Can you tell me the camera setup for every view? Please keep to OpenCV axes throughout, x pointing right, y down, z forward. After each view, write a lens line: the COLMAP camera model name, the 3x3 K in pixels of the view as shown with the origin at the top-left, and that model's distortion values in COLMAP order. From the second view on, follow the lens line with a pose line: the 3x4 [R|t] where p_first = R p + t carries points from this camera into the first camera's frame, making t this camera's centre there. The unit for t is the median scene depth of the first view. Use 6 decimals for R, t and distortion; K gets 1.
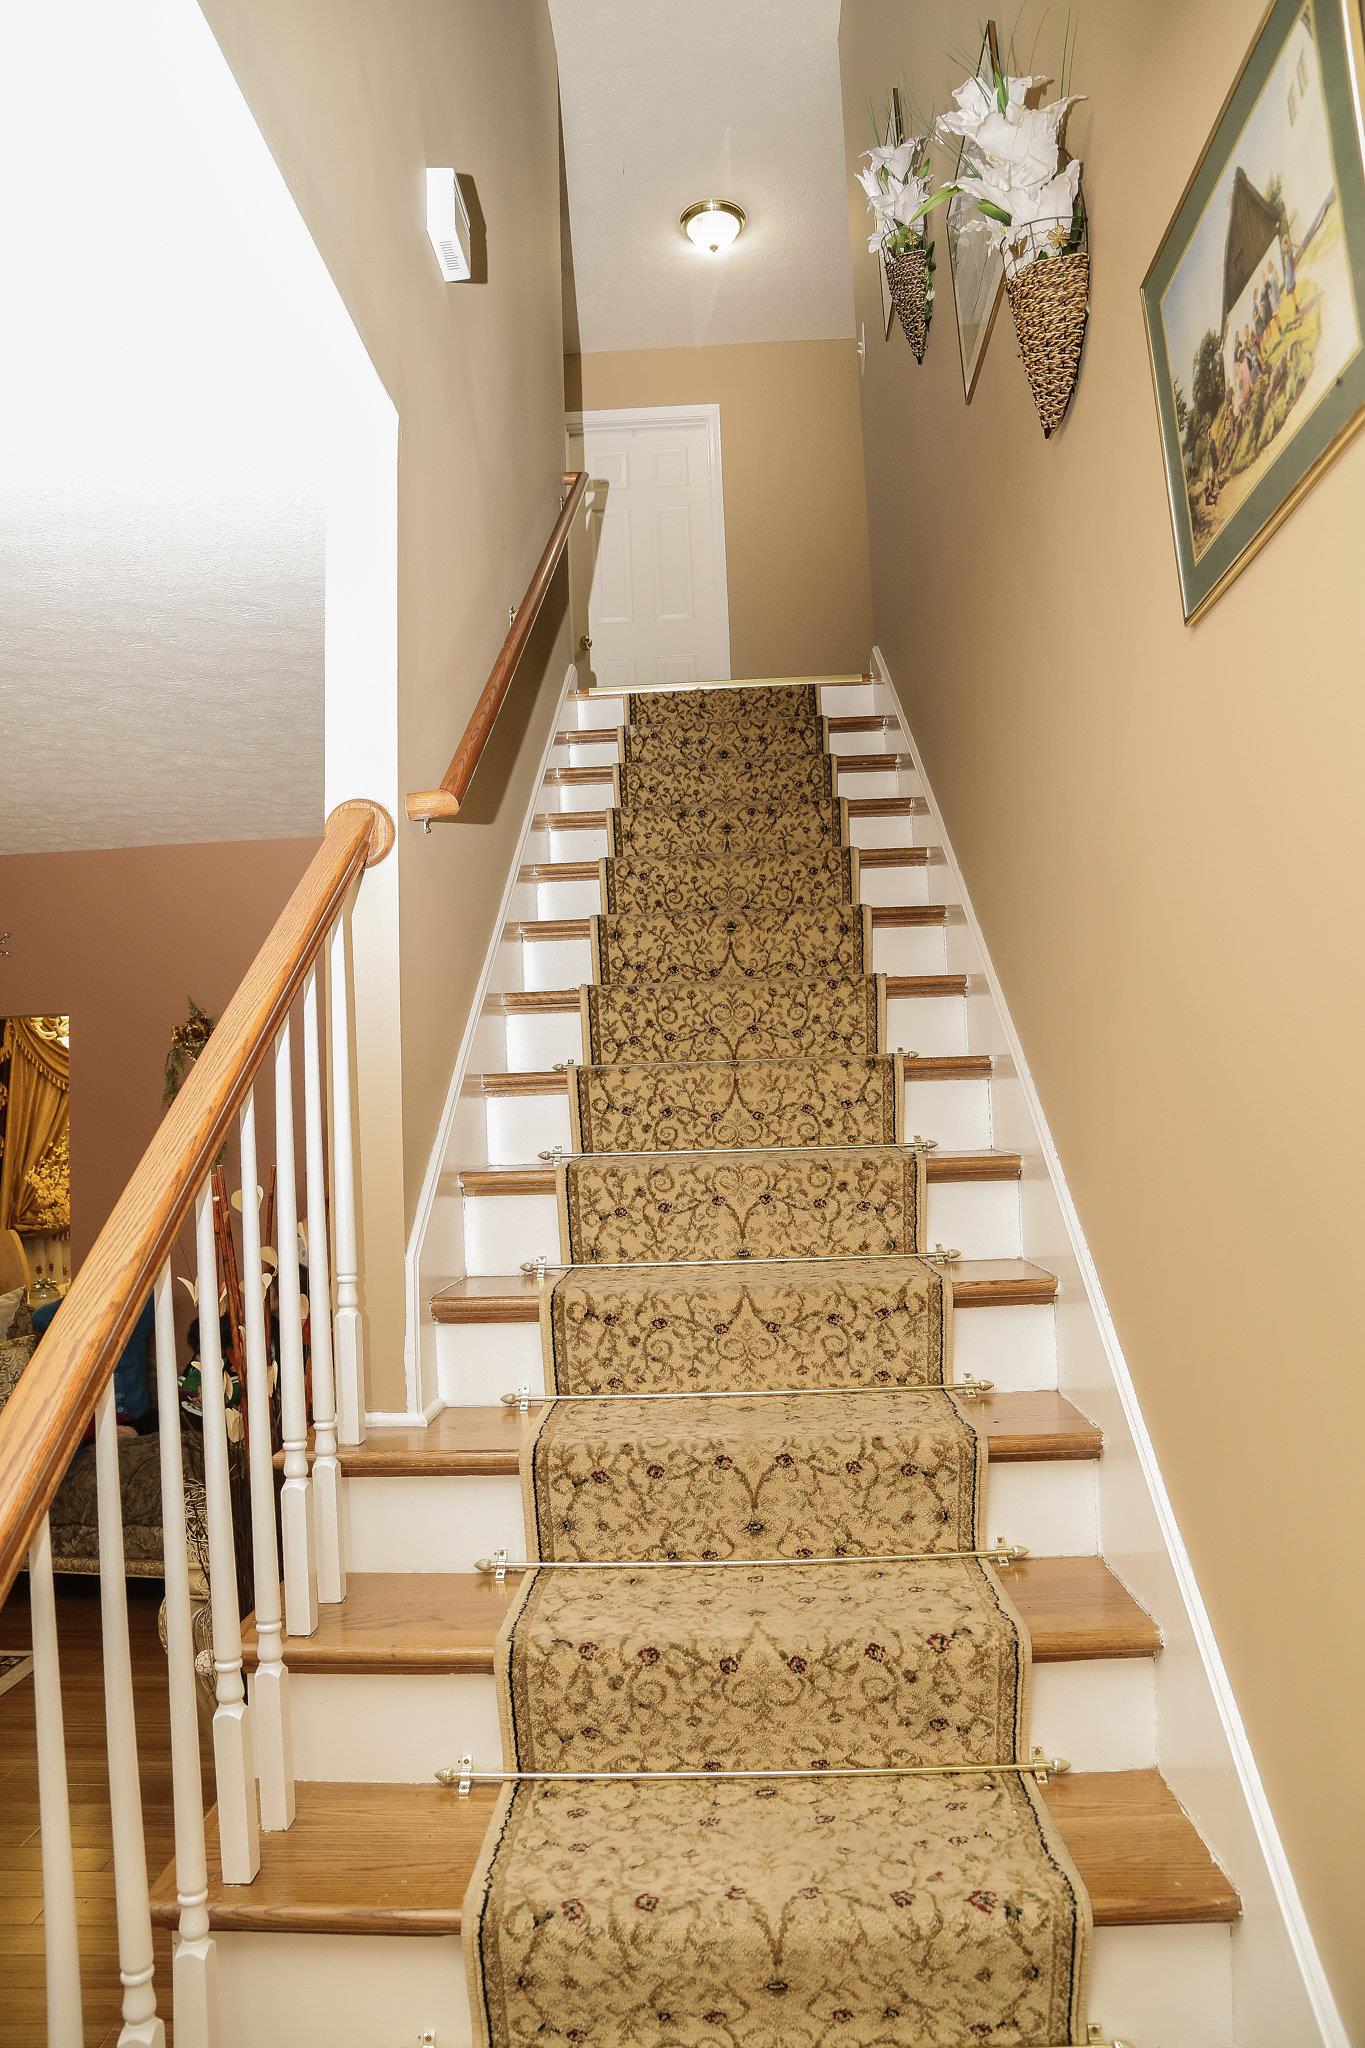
lens RADIAL K [[1407.4, 0, 682.5], [0, 1407.4, 1024.0], [0, 0, 1]] dist [-0.120991, 0.067716]
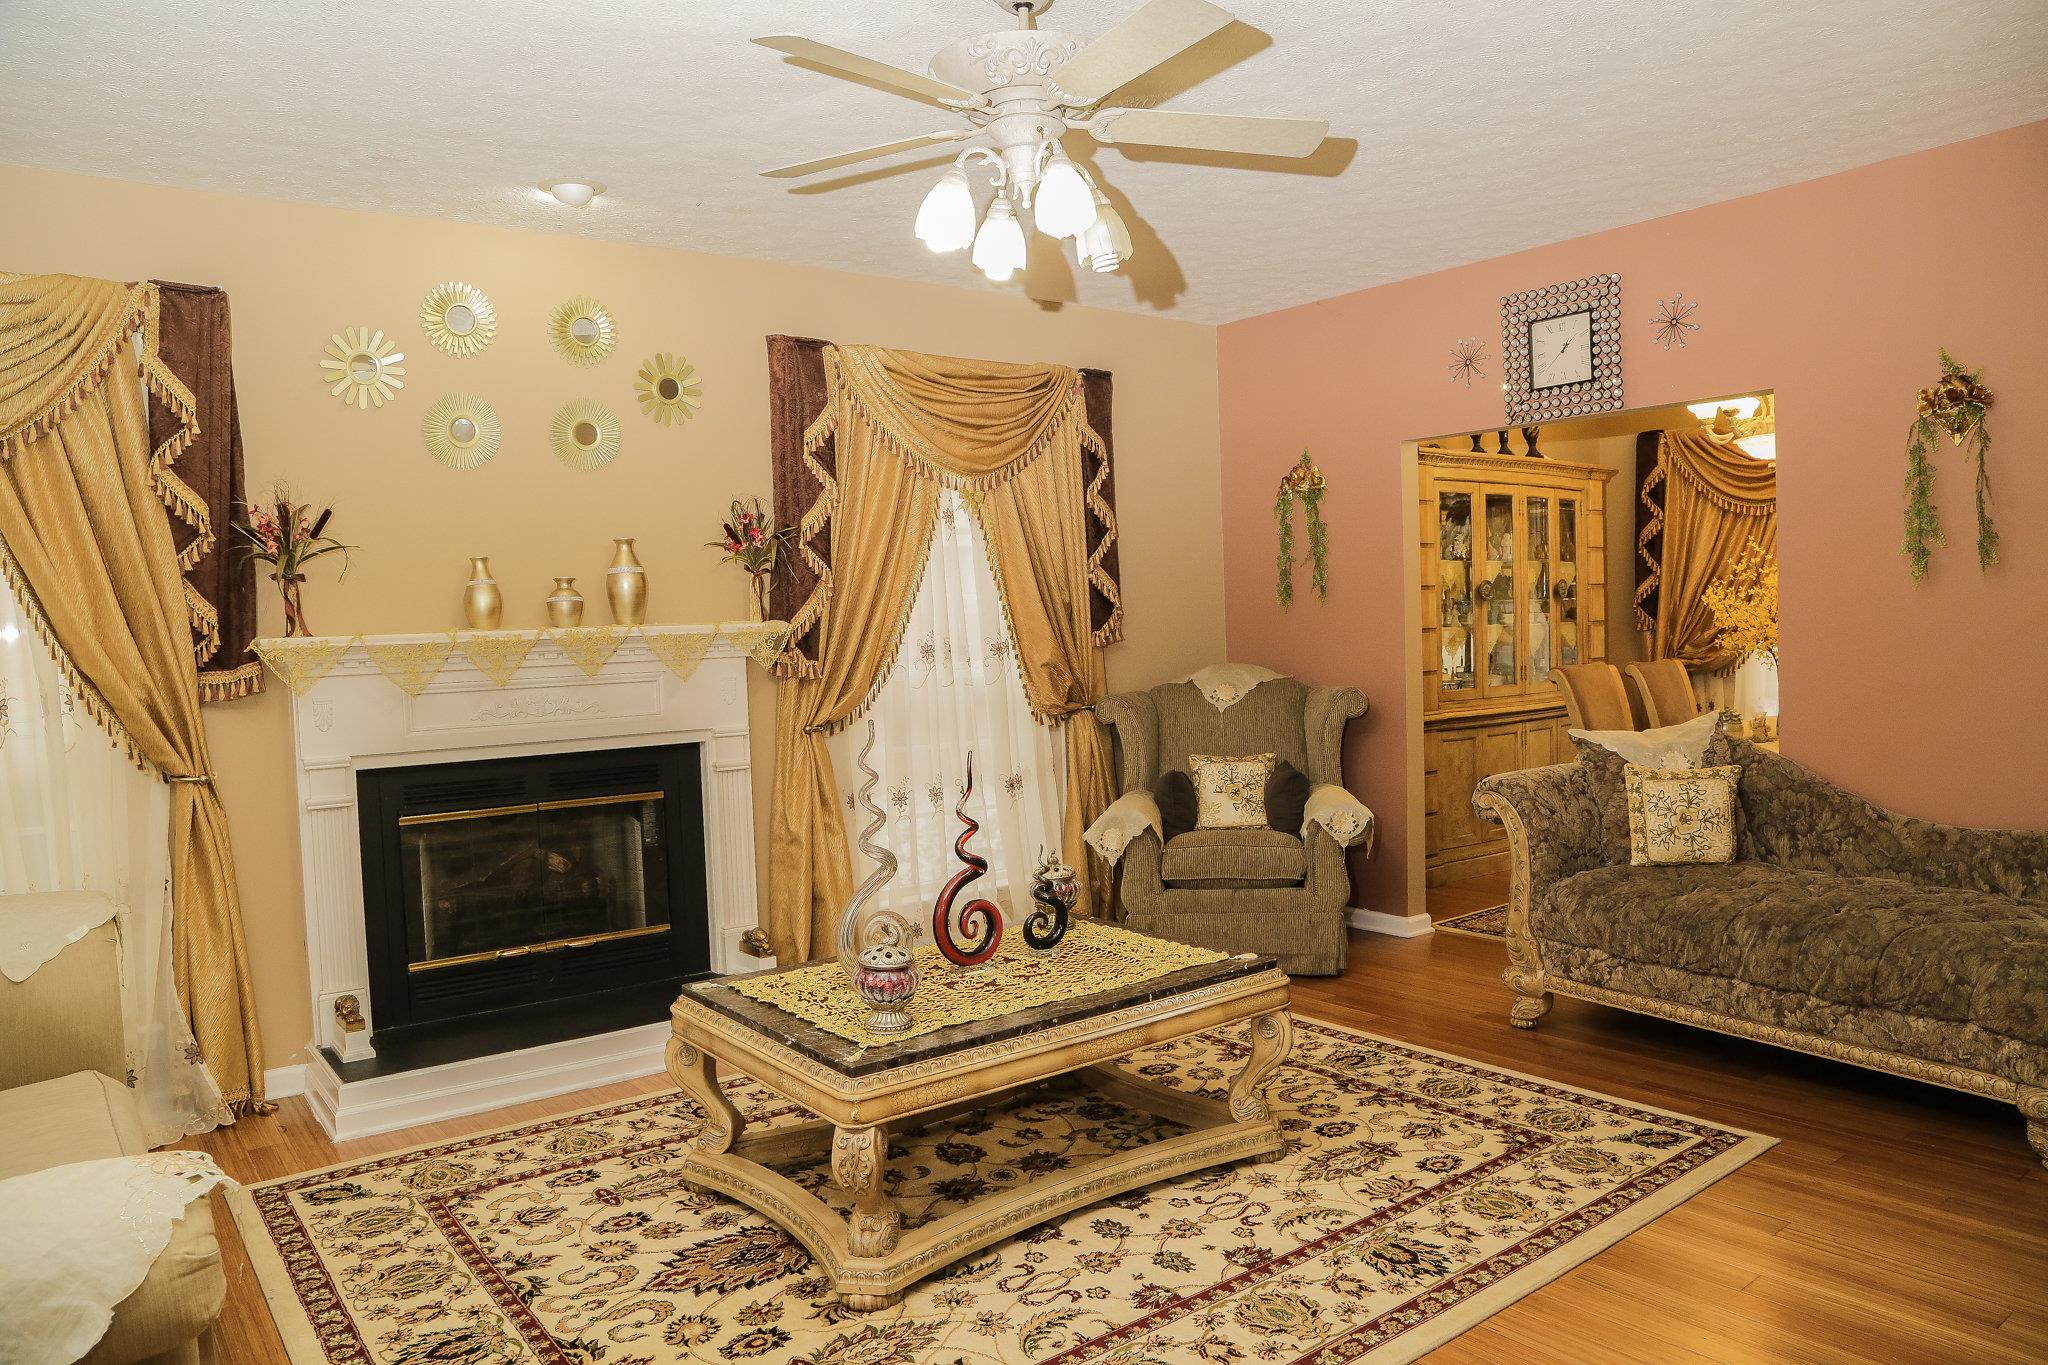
lens RADIAL K [[1407.4, 0, 1024.0], [0, 1407.4, 682.5], [0, 0, 1]] dist [-0.120991, 0.067716]
pose [[0.652288, 0.041062, -0.756858, -0.068726], [0.070487, 0.990918, 0.114509, 0.025321], [0.754687, -0.128041, 0.643469, 0.065941]]
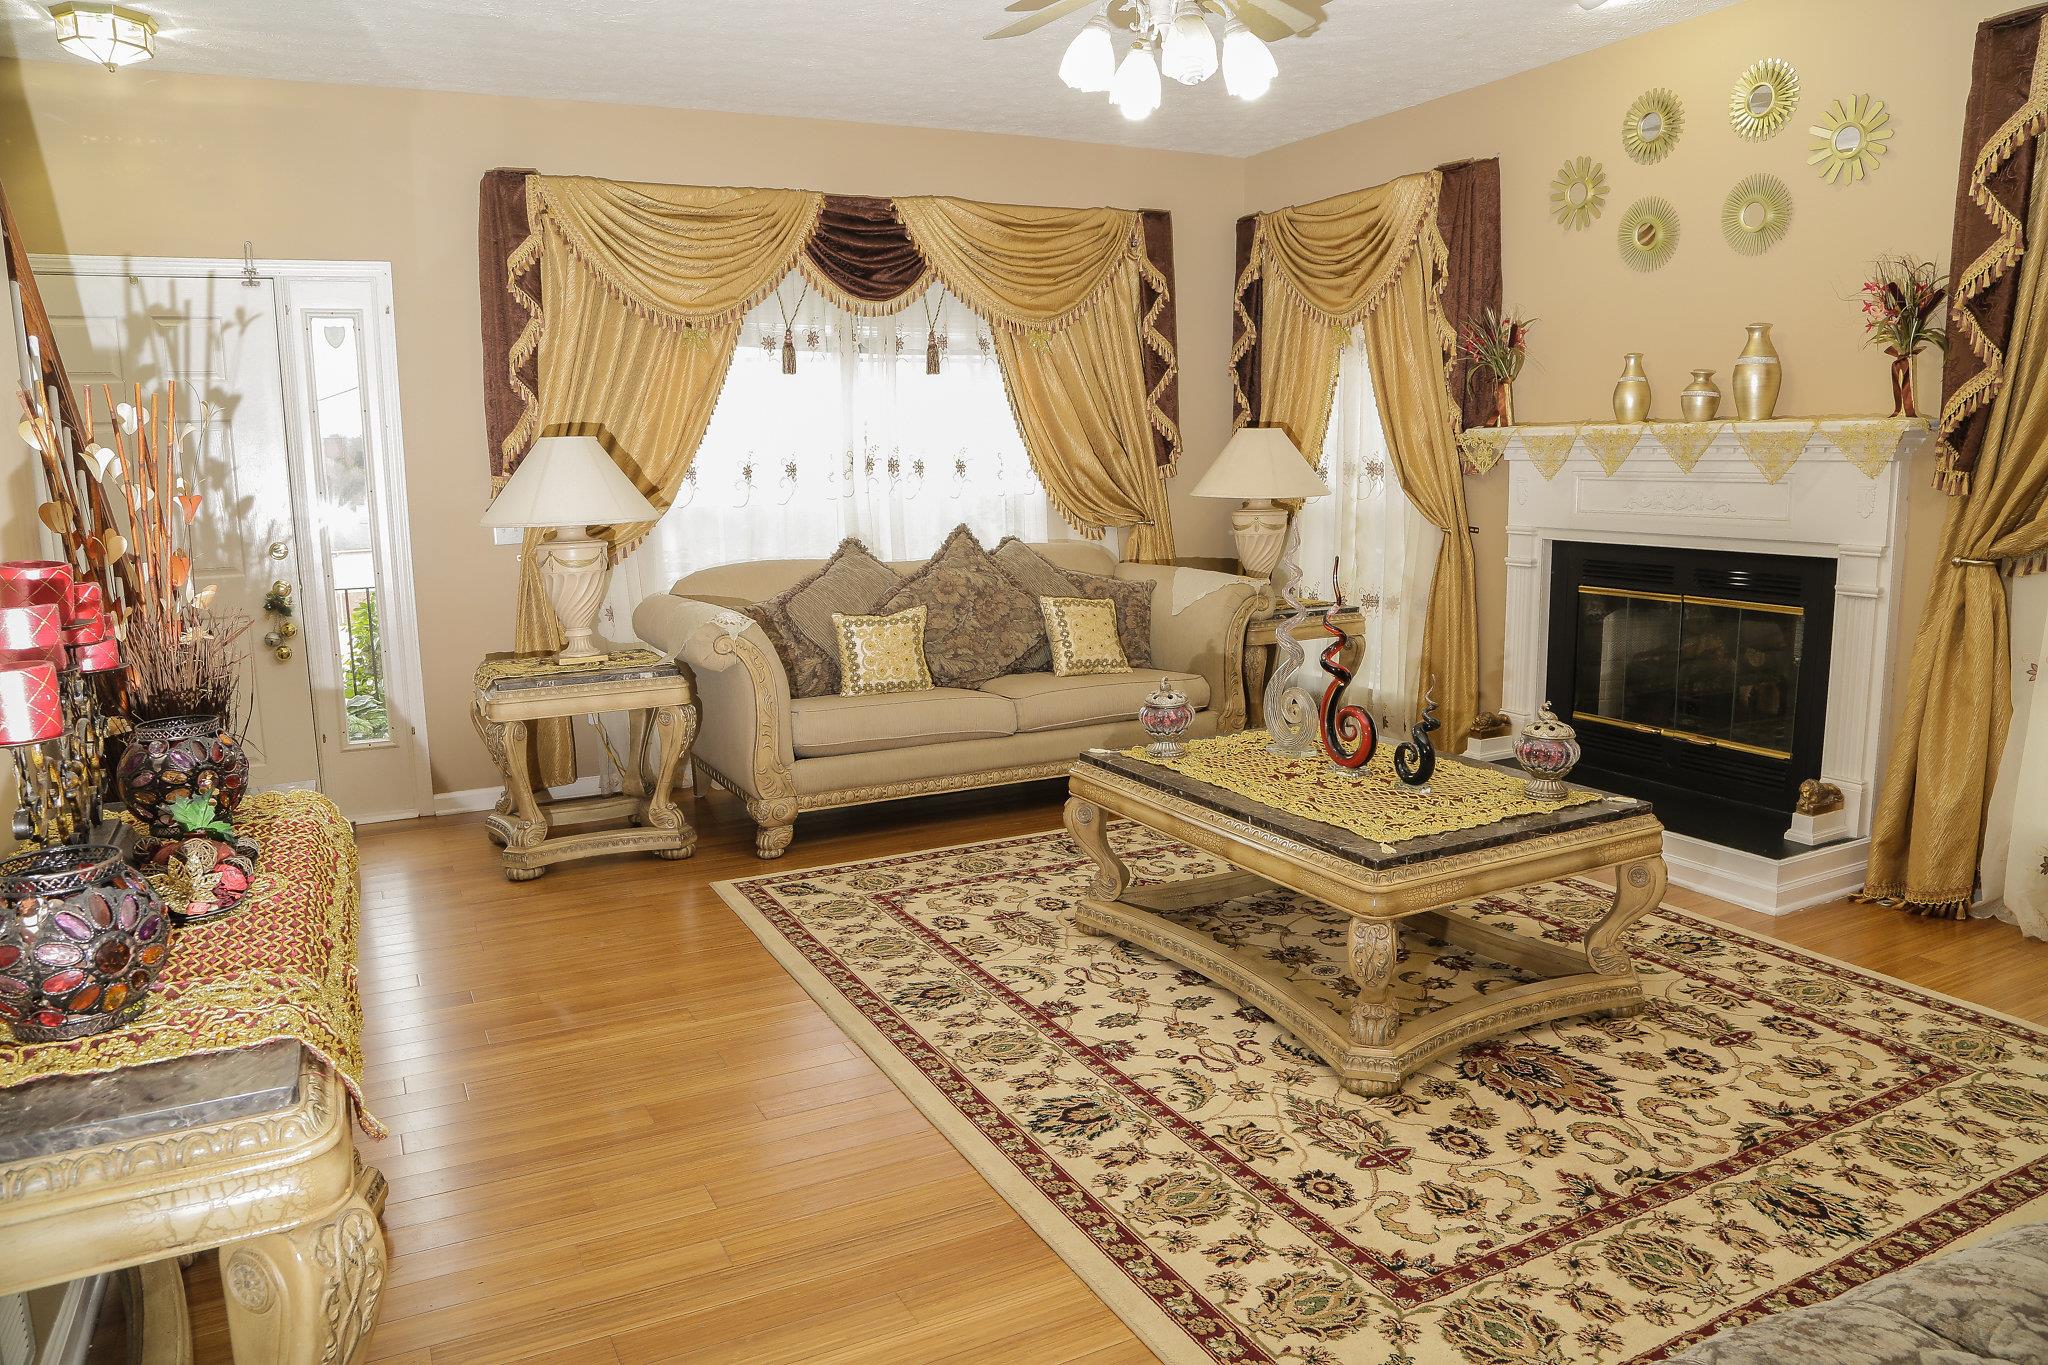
lens RADIAL K [[1407.4, 0, 1024.0], [0, 1407.4, 682.5], [0, 0, 1]] dist [-0.120991, 0.067716]
pose [[-0.871862, 0.125703, -0.473345, -0.100890], [0.085354, 0.990709, 0.105882, 0.069406], [0.482257, 0.051913, -0.874490, 0.561131]]
